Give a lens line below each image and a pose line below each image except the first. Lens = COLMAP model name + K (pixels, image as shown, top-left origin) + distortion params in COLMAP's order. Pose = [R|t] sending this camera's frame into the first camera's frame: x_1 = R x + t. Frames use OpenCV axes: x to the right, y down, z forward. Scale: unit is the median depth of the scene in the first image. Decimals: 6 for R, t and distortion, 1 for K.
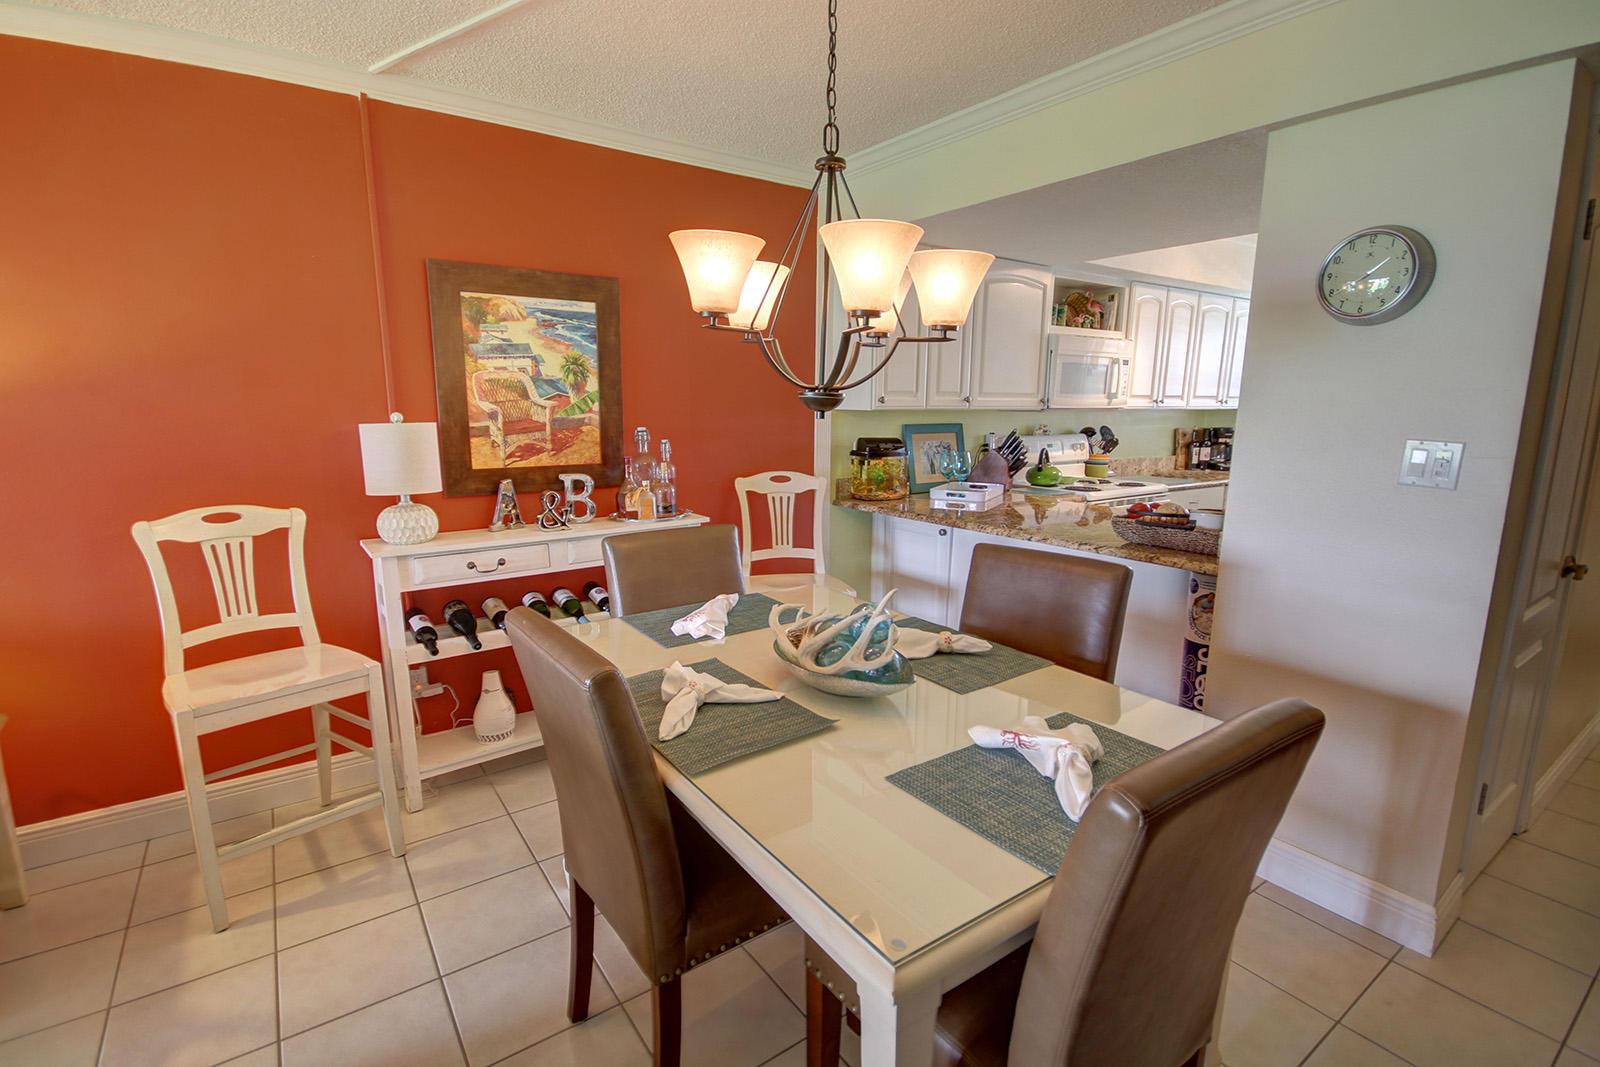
lens RADIAL K [[747.6, 0, 792.4], [0, 747.6, 534.8], [0, 0, 1]] dist [0.000308, -0.017577]
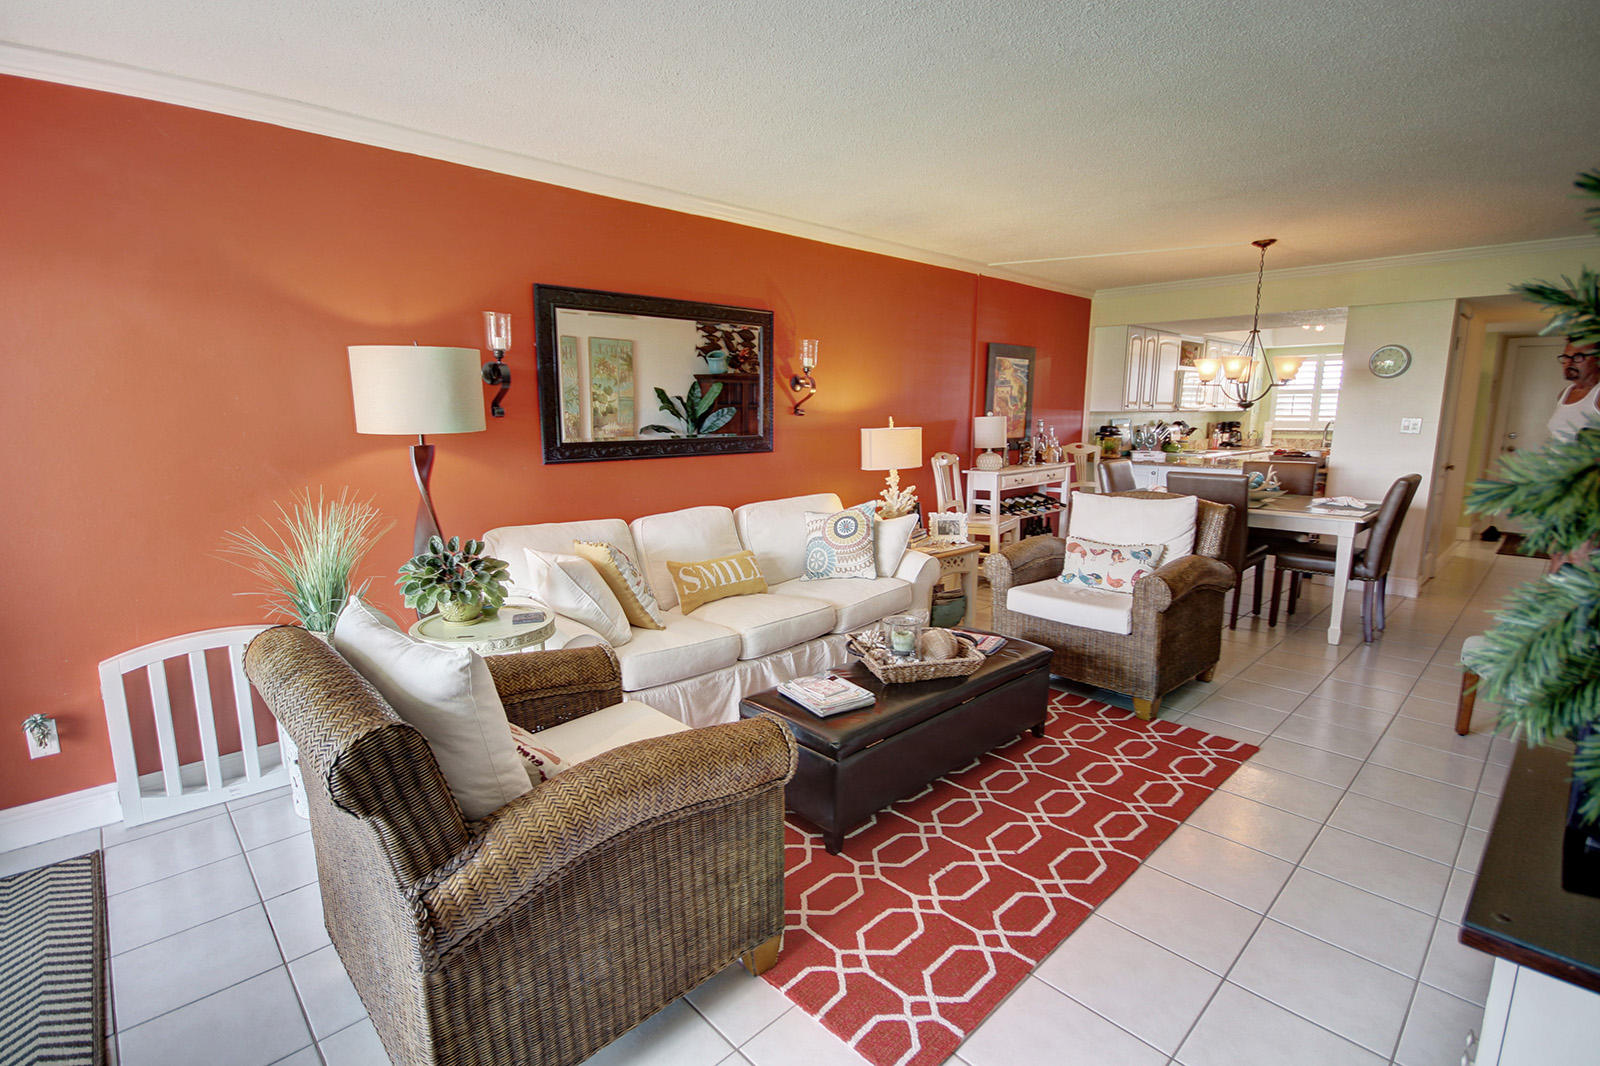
lens RADIAL K [[743.0, 0, 798.9], [0, 743.0, 545.5], [0, 0, 1]] dist [0.019011, 0.000012]
pose [[0.987872, -0.028429, 0.152644, -1.259419], [0.027466, 0.999587, 0.008416, 0.179570], [-0.152820, -0.004122, 0.988245, -0.995009]]
